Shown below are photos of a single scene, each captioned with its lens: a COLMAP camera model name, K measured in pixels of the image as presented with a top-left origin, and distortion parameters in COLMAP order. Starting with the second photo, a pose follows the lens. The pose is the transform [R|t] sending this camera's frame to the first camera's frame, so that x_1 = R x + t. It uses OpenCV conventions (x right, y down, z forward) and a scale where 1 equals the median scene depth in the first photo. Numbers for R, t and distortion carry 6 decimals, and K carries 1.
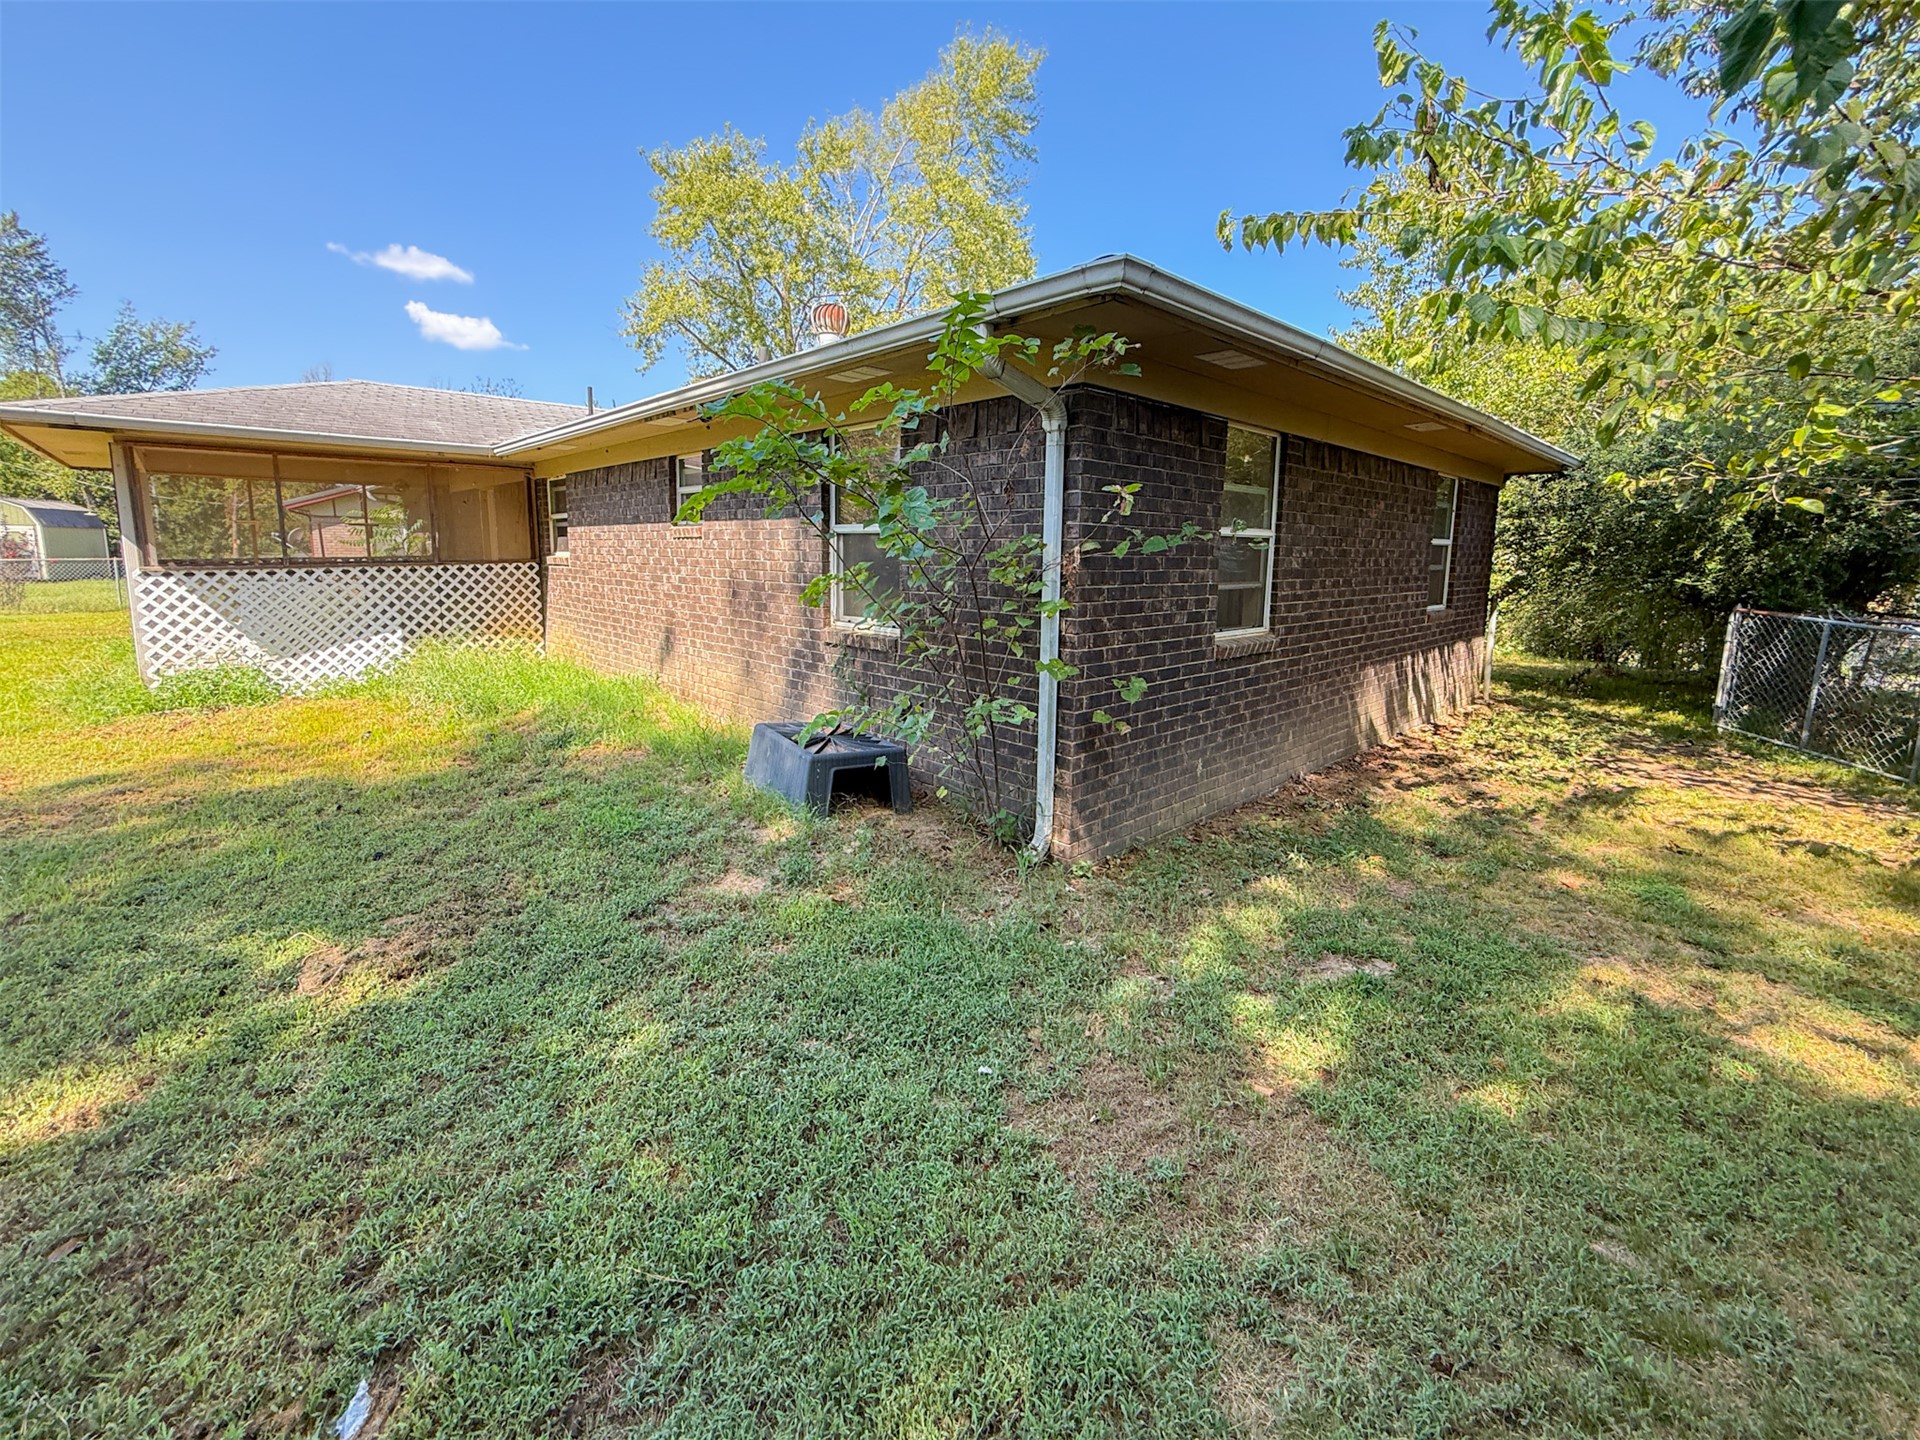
lens RADIAL K [[800.9, 0, 950.5], [0, 800.9, 662.5], [0, 0, 1]] dist [0.001023, 0.000415]
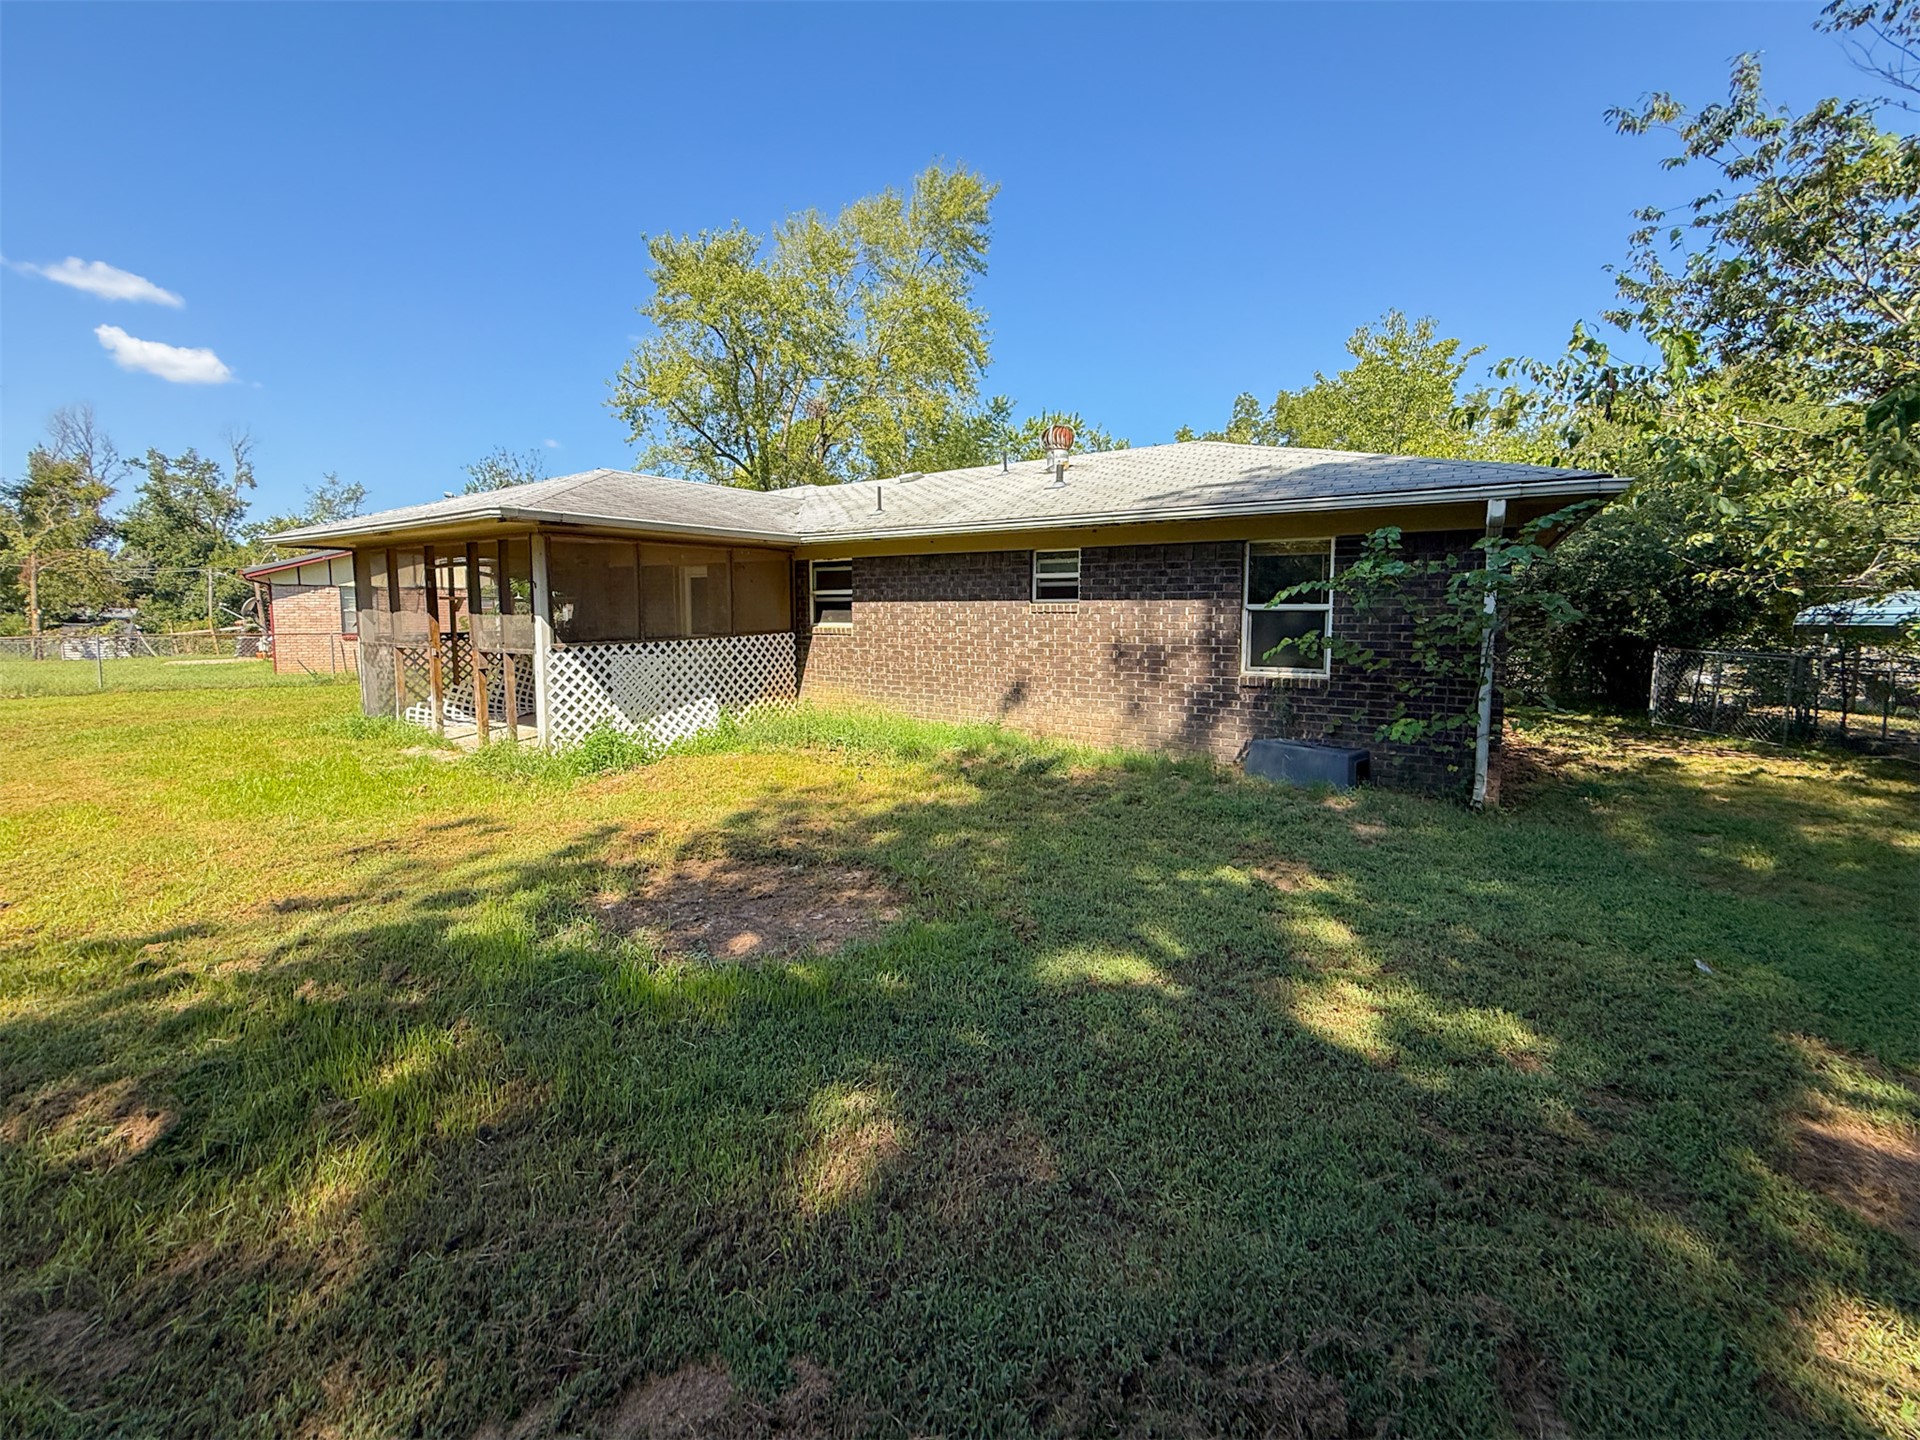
lens RADIAL K [[789.9, 0, 960.3], [0, 789.9, 680.9], [0, 0, 1]] dist [-0.001563, -0.000041]
pose [[0.971798, -0.033247, 0.233461, -0.703385], [0.044012, 0.998187, -0.041051, 0.001589], [-0.231673, 0.050169, 0.971499, -0.187634]]
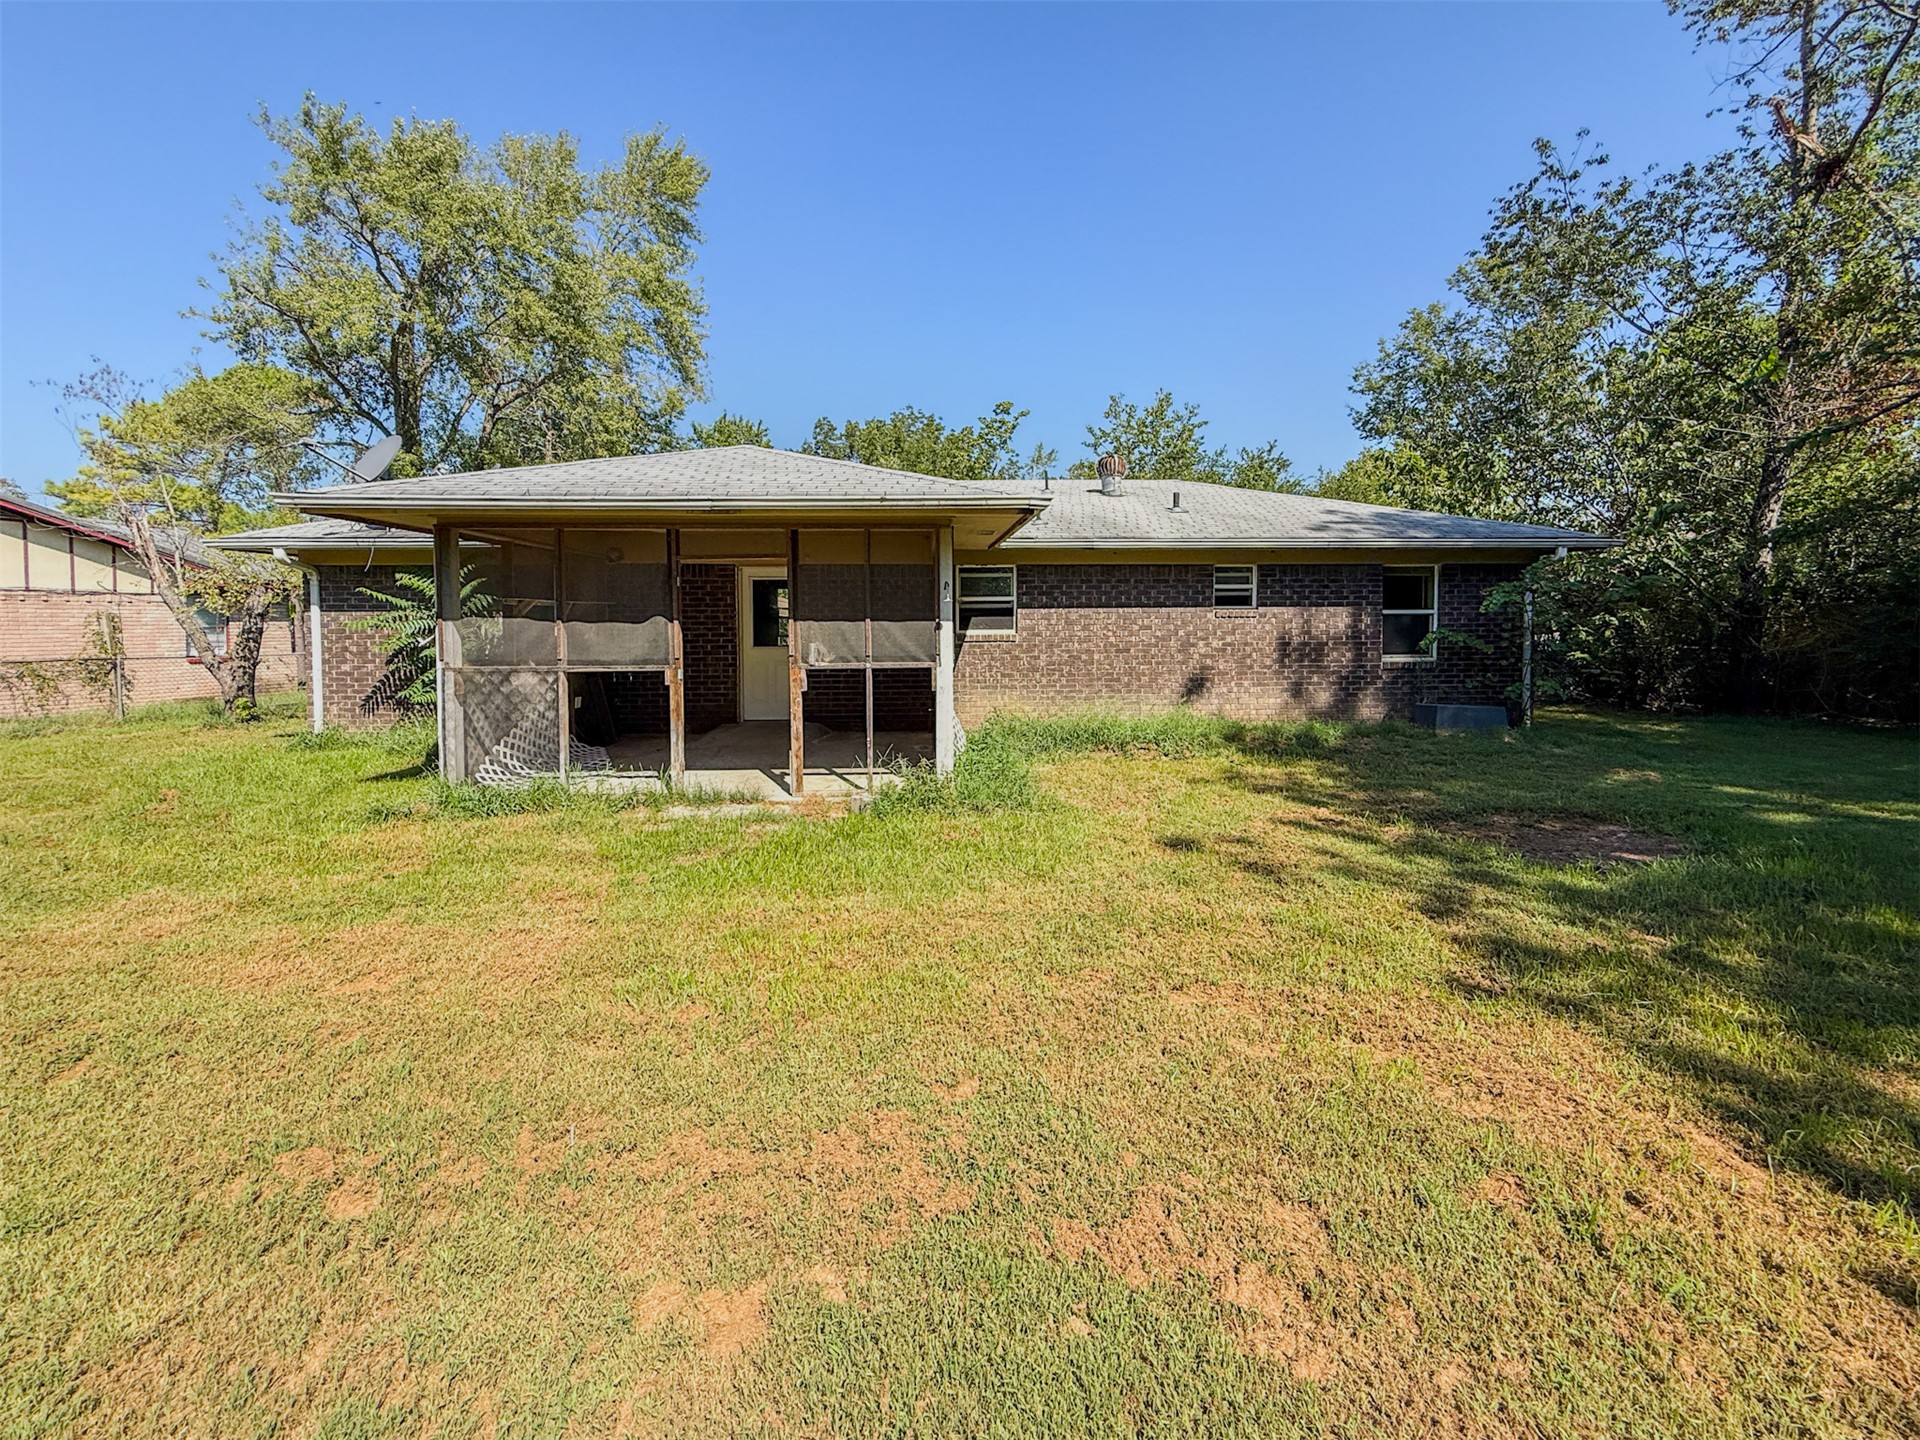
lens RADIAL K [[800.9, 0, 950.5], [0, 800.9, 662.5], [0, 0, 1]] dist [0.001023, 0.000415]
pose [[0.643575, -0.056711, 0.763279, -1.690906], [0.119244, 0.992503, -0.026801, -0.082270], [-0.756037, 0.108265, 0.645512, 0.373366]]
